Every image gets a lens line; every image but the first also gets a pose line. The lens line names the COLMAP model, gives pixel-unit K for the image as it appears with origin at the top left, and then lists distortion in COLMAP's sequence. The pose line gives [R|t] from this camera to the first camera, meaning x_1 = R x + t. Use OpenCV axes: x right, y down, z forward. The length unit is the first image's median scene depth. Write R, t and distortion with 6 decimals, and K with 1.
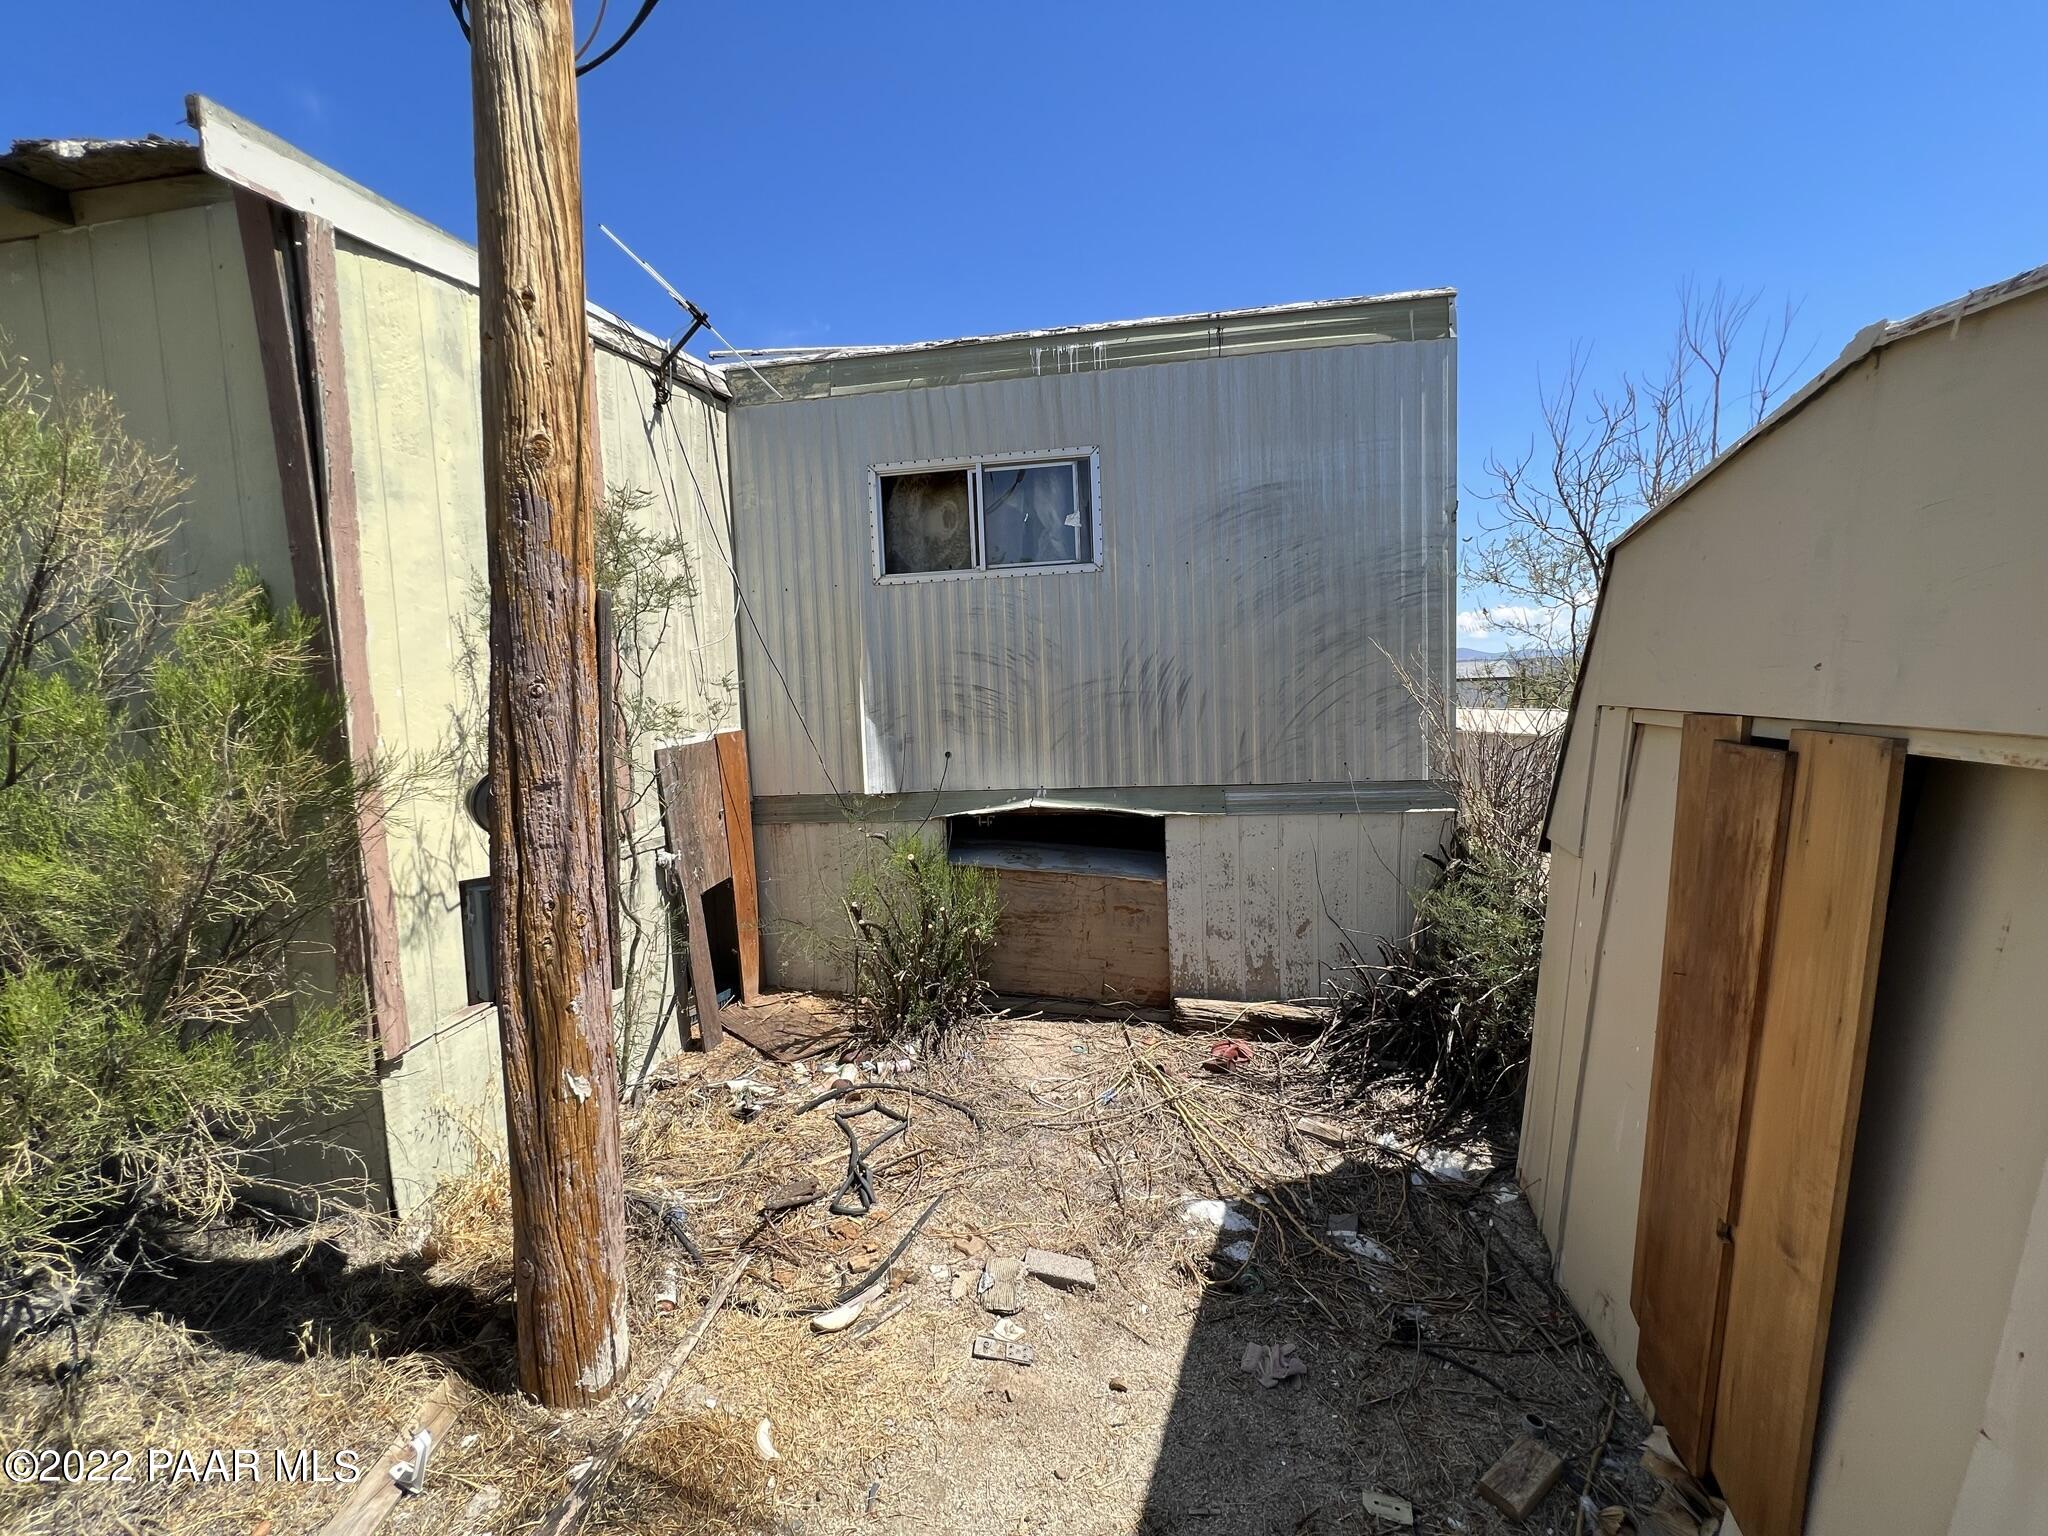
lens RADIAL K [[826.3, 0, 1021.0], [0, 826.3, 756.2], [0, 0, 1]] dist [-0.002490, 0.001537]
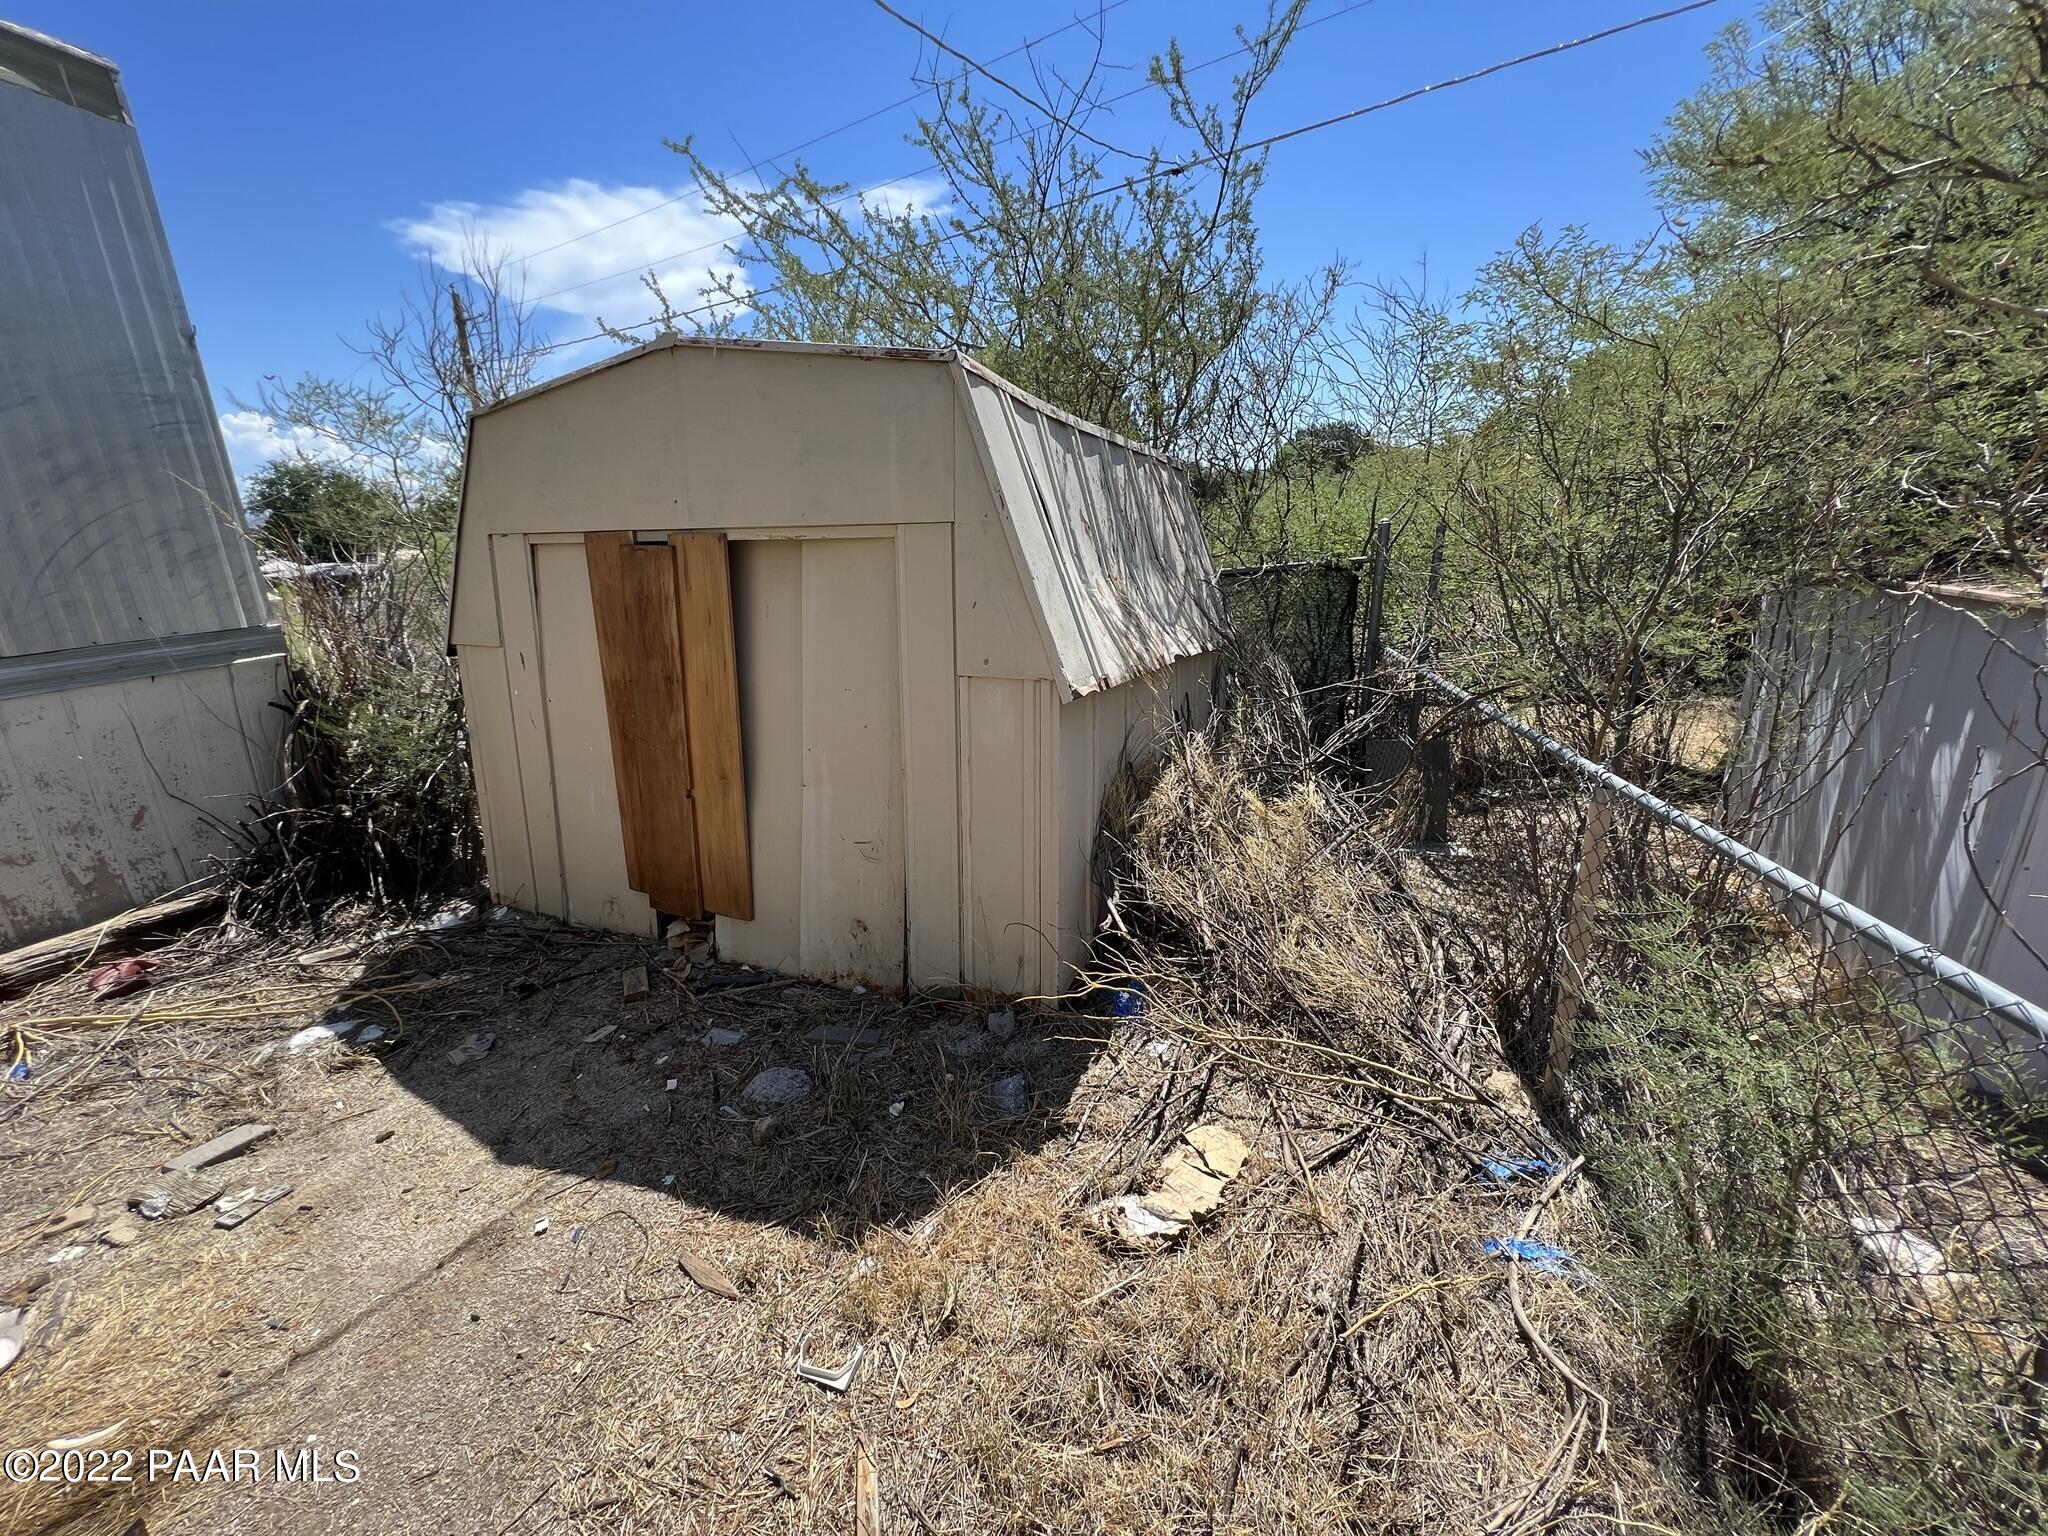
lens RADIAL K [[826.3, 0, 1021.0], [0, 826.3, 756.2], [0, 0, 1]] dist [-0.002490, 0.001537]
pose [[0.121451, -0.247294, 0.961299, -0.400307], [0.099812, 0.966602, 0.236048, 0.039622], [-0.987566, 0.067280, 0.142078, -0.035315]]
